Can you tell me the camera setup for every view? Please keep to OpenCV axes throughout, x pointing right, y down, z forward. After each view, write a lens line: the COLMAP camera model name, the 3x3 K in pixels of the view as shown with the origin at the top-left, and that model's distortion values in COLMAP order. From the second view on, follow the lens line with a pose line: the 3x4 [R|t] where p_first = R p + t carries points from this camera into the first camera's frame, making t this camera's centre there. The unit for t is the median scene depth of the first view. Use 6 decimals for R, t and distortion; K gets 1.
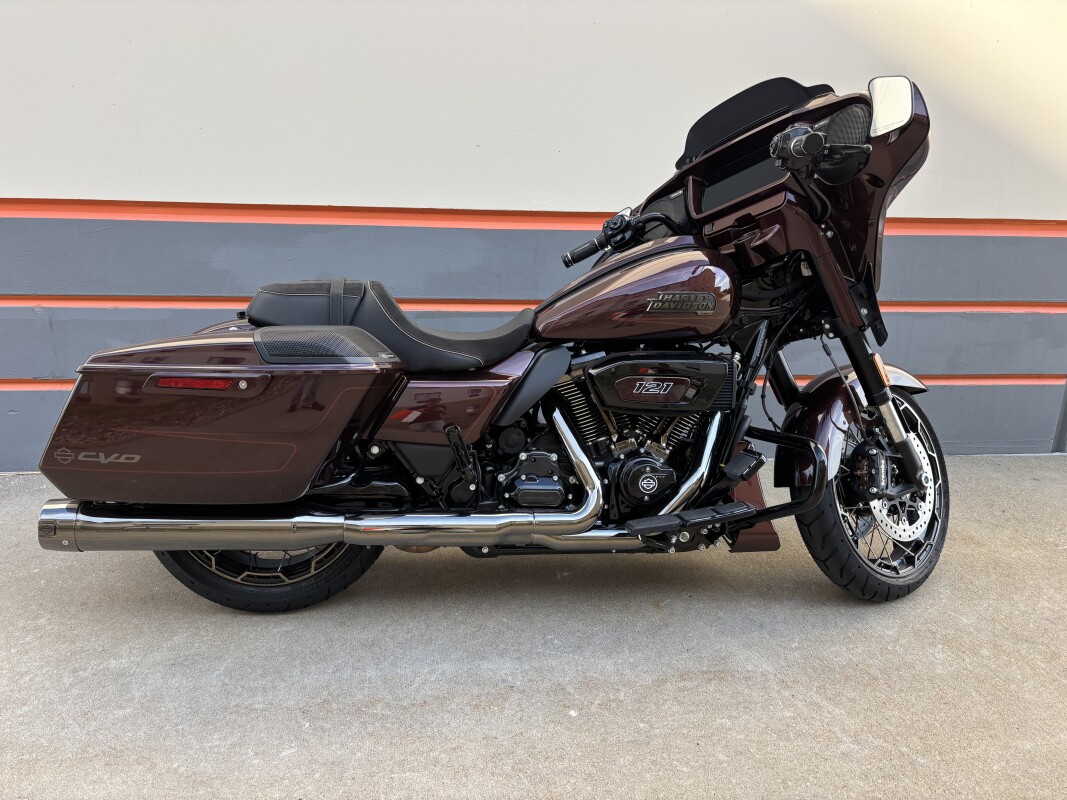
lens RADIAL K [[808.9, 0, 533.4], [0, 808.9, 392.6], [0, 0, 1]] dist [0.057294, -0.058464]
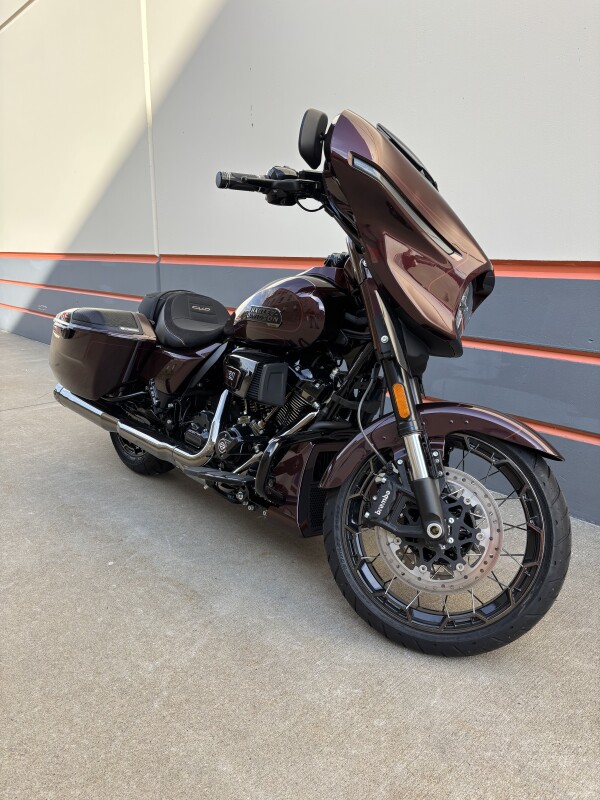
lens RADIAL K [[606.5, 0, 303.7], [0, 606.5, 397.1], [0, 0, 1]] dist [0.057294, -0.058464]
pose [[0.561826, 0.169430, -0.809719, 0.994897], [-0.211491, 0.975692, 0.057415, -0.050902], [0.799764, 0.138991, 0.584002, 0.499409]]
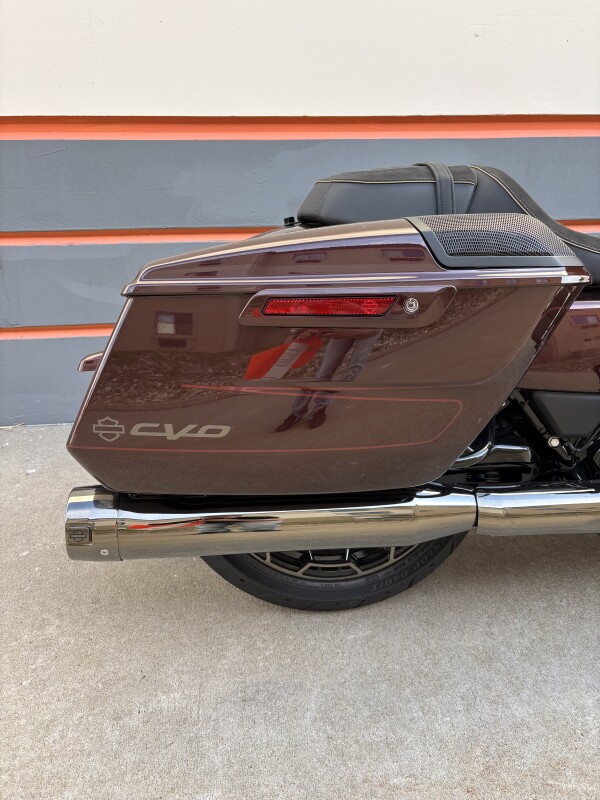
lens RADIAL K [[614.0, 0, 298.9], [0, 614.0, 380.2], [0, 0, 1]] dist [0.003761, 0.000180]
pose [[0.999310, -0.030789, -0.020782, -0.346061], [0.032187, 0.996982, 0.070650, 0.008103], [0.018544, -0.071270, 0.997285, 0.440698]]
